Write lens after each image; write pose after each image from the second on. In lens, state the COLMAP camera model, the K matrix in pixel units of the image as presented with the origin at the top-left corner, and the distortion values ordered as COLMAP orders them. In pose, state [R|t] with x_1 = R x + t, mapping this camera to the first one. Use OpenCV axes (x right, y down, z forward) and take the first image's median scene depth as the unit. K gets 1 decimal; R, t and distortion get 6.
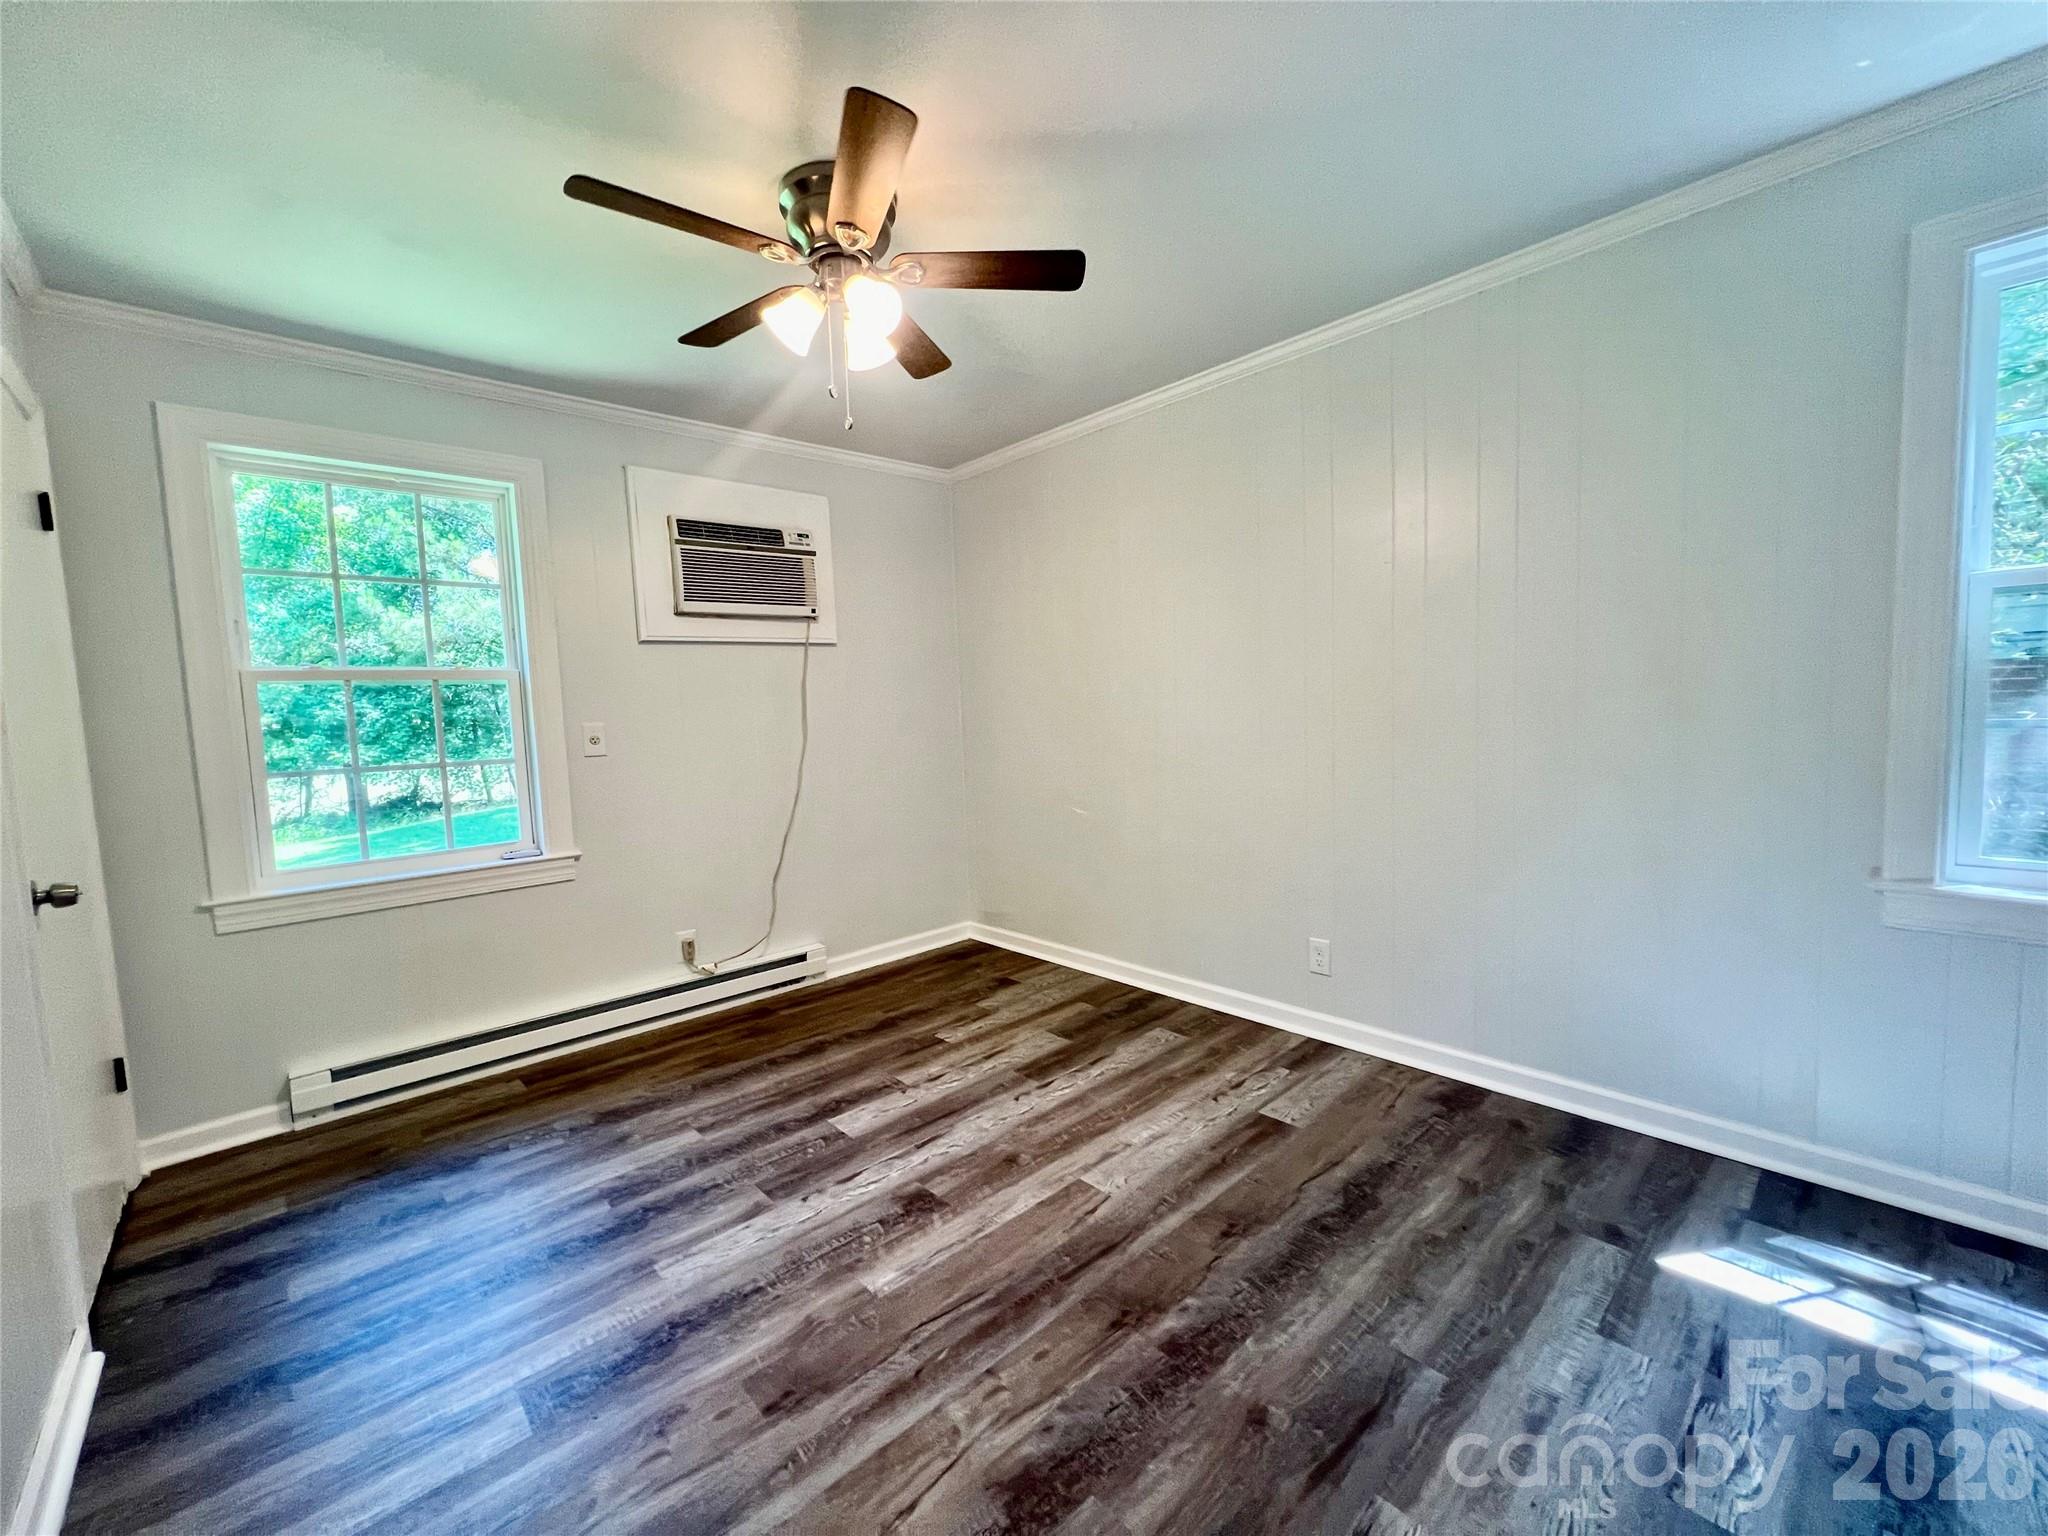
lens RADIAL K [[822.6, 0, 1024.0], [0, 822.6, 768.0], [0, 0, 1]] dist [-0.004174, 0.002074]
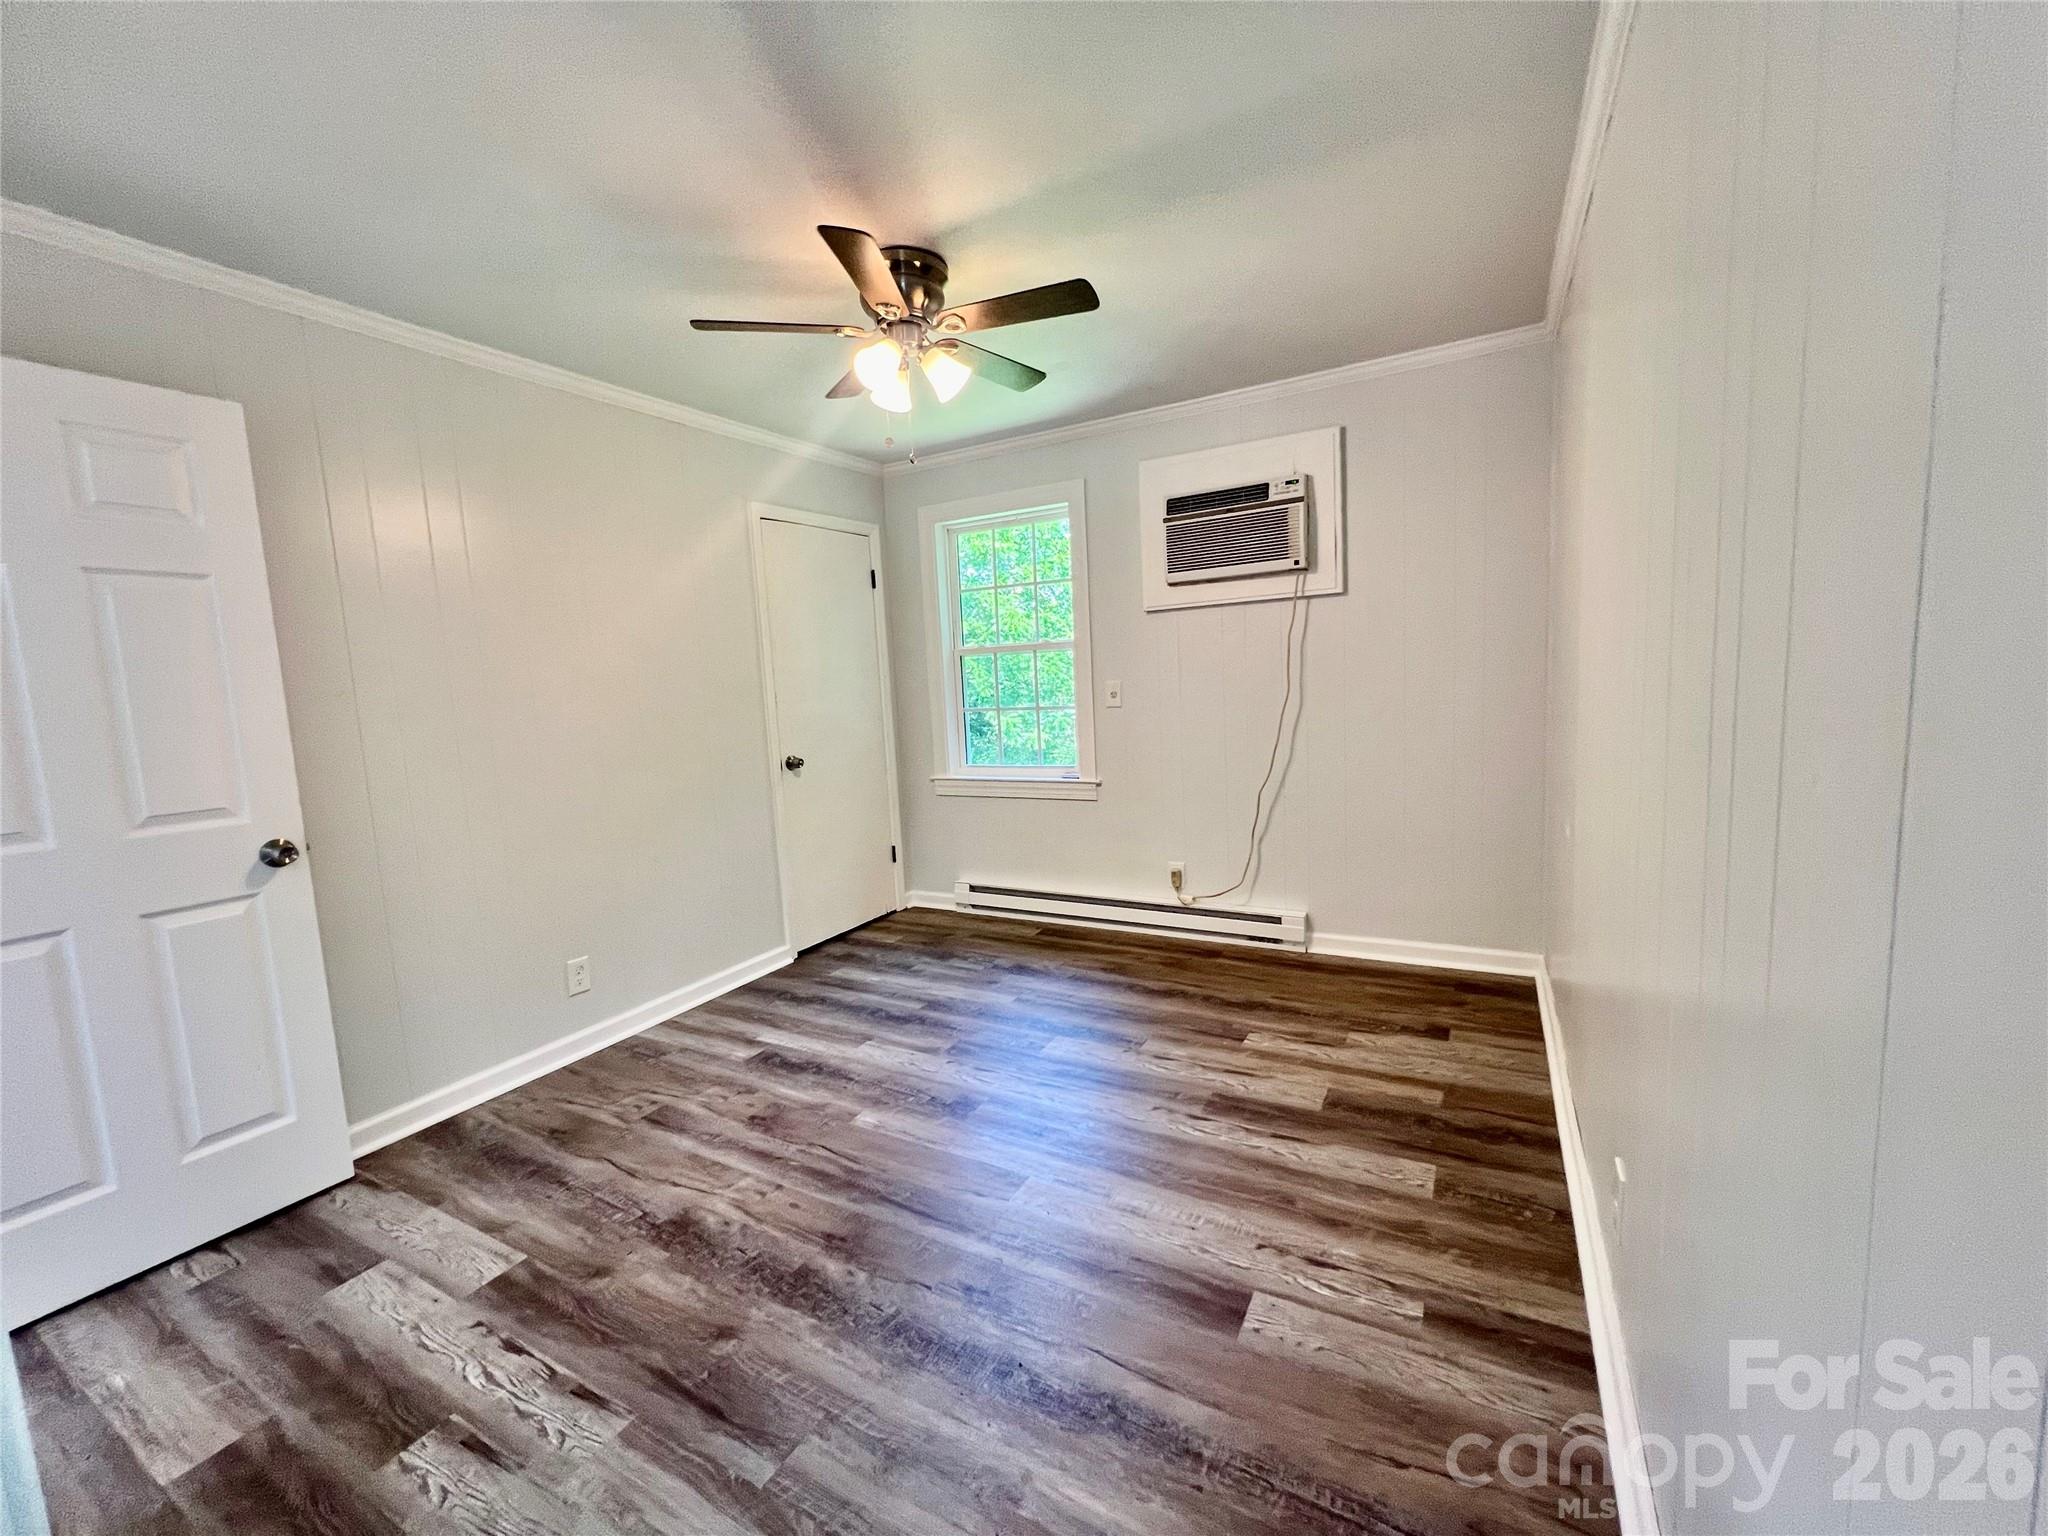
lens RADIAL K [[822.6, 0, 1024.0], [0, 822.6, 768.0], [0, 0, 1]] dist [-0.004174, 0.002074]
pose [[0.312711, 0.130297, -0.940869, 0.718098], [-0.034510, 0.991451, 0.125832, -0.085625], [0.949221, -0.006879, 0.314534, 0.529830]]
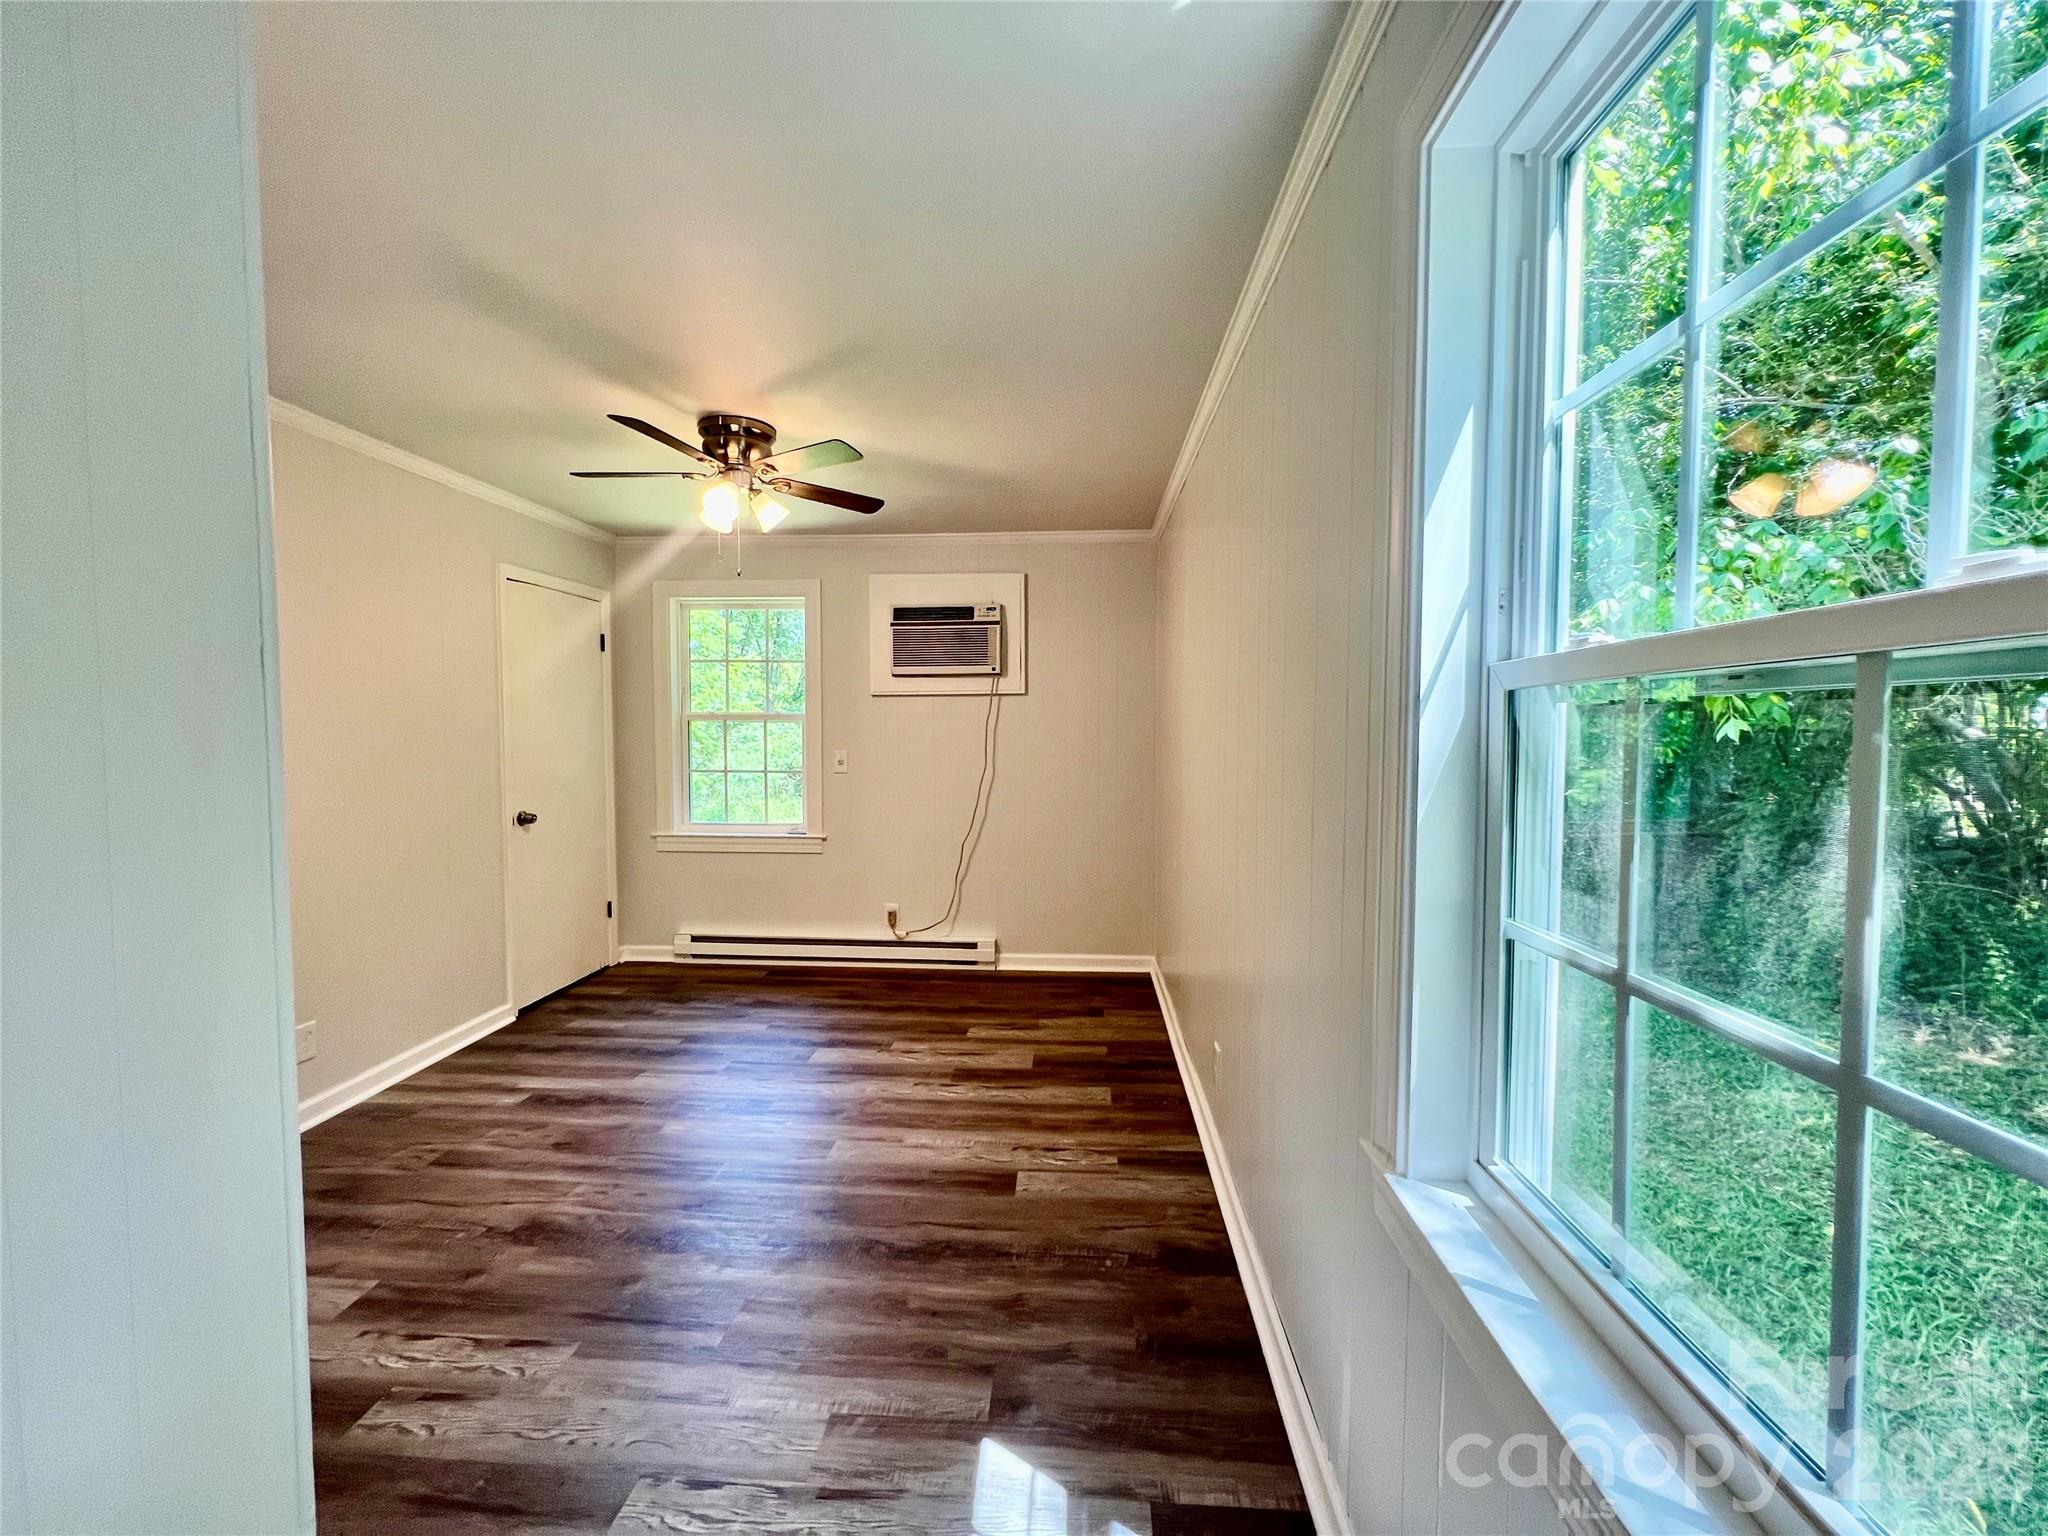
lens RADIAL K [[822.6, 0, 1024.0], [0, 822.6, 768.0], [0, 0, 1]] dist [-0.004174, 0.002074]
pose [[0.689073, 0.075880, -0.720709, 0.875344], [-0.085993, 0.996038, 0.022649, -0.096364], [0.719572, 0.046369, 0.692868, 0.235237]]
